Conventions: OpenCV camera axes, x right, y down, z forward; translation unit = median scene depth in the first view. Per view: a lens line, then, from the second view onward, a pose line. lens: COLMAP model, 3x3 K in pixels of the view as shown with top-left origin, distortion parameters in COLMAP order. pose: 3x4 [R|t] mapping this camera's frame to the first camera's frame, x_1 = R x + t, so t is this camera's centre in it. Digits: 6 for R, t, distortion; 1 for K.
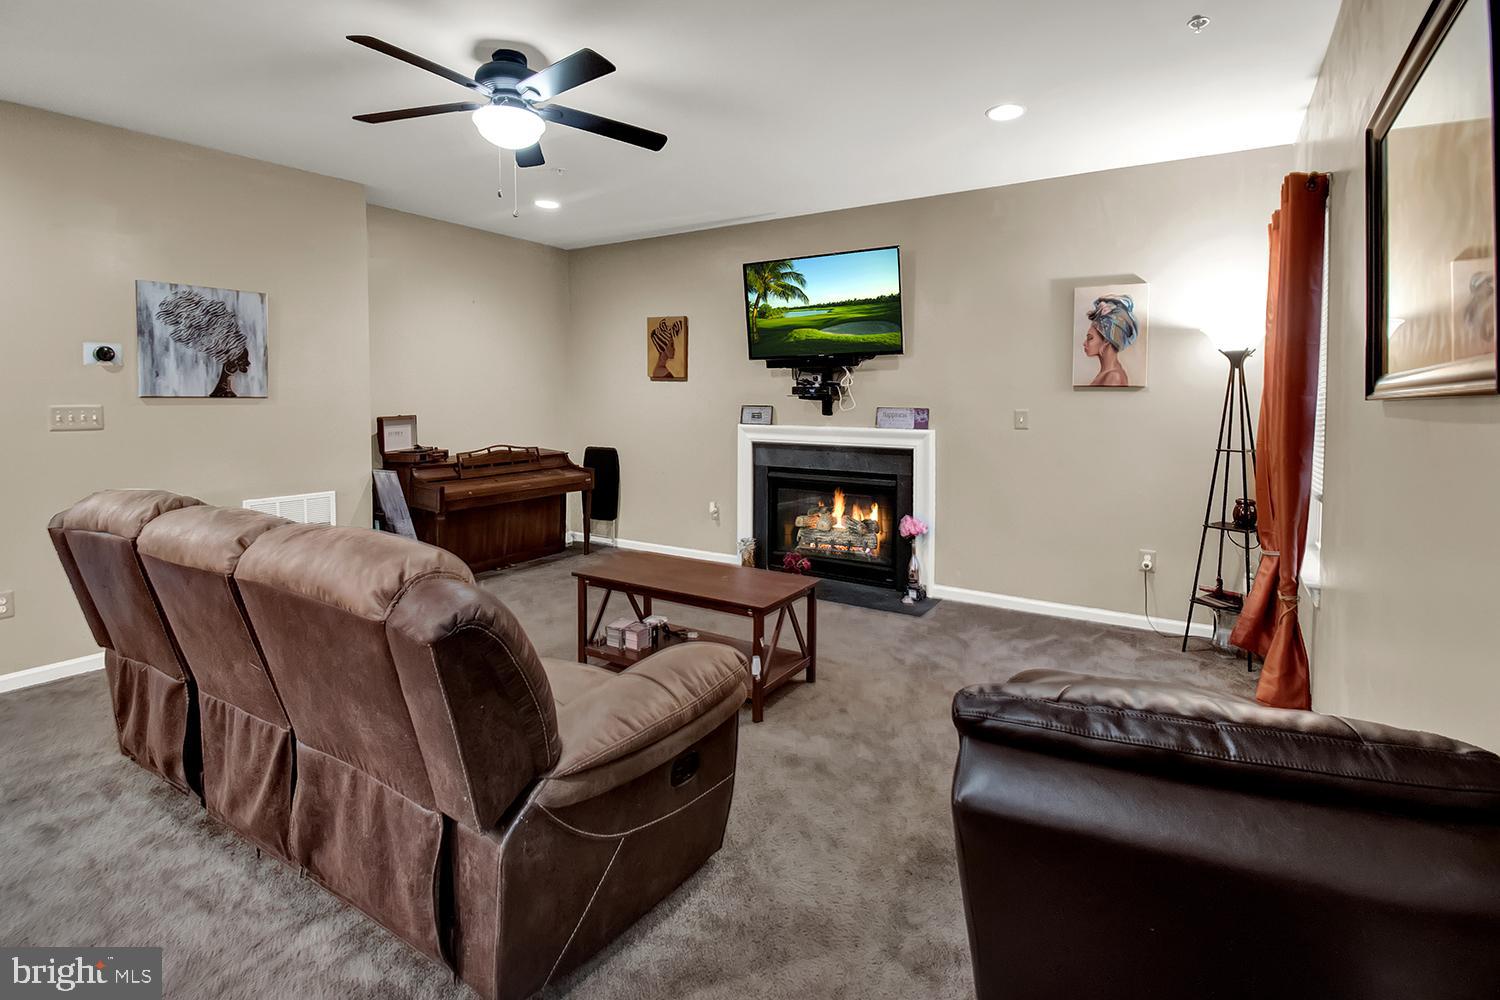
lens RADIAL K [[714.3, 0, 753.2], [0, 714.3, 491.6], [0, 0, 1]] dist [0.002144, -0.001192]
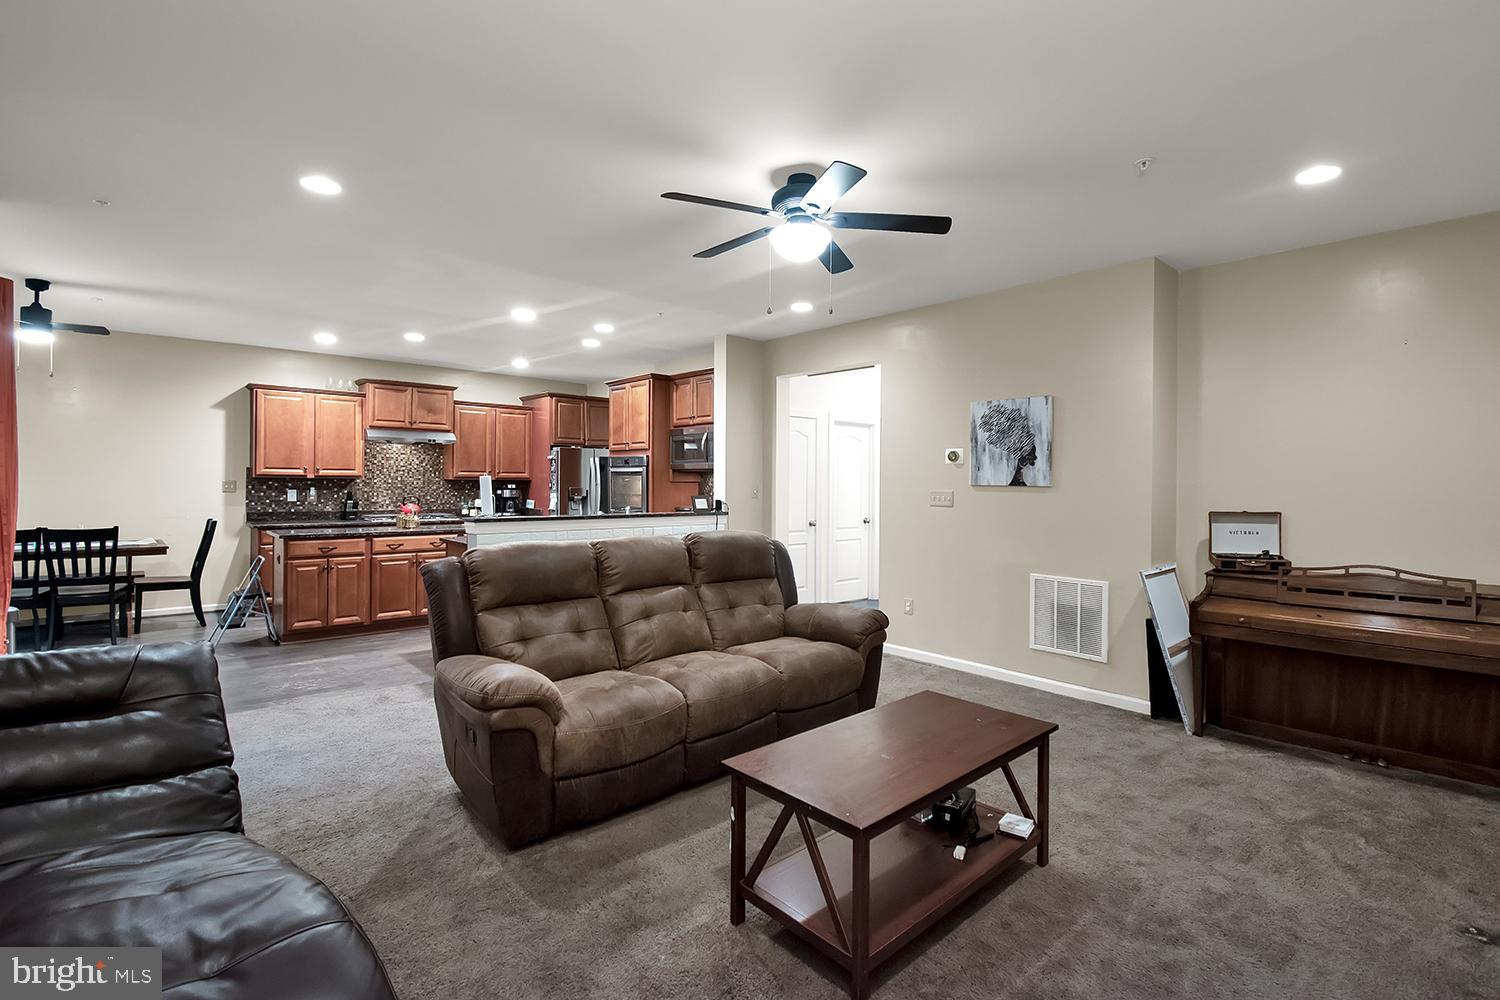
lens RADIAL K [[714.3, 0, 752.5], [0, 714.3, 488.8], [0, 0, 1]] dist [0.002144, -0.001192]
pose [[-0.240706, 0.010295, -0.970544, 0.719100], [-0.132751, 0.990198, 0.043427, -0.160312], [0.961477, 0.139294, -0.236979, 1.138161]]
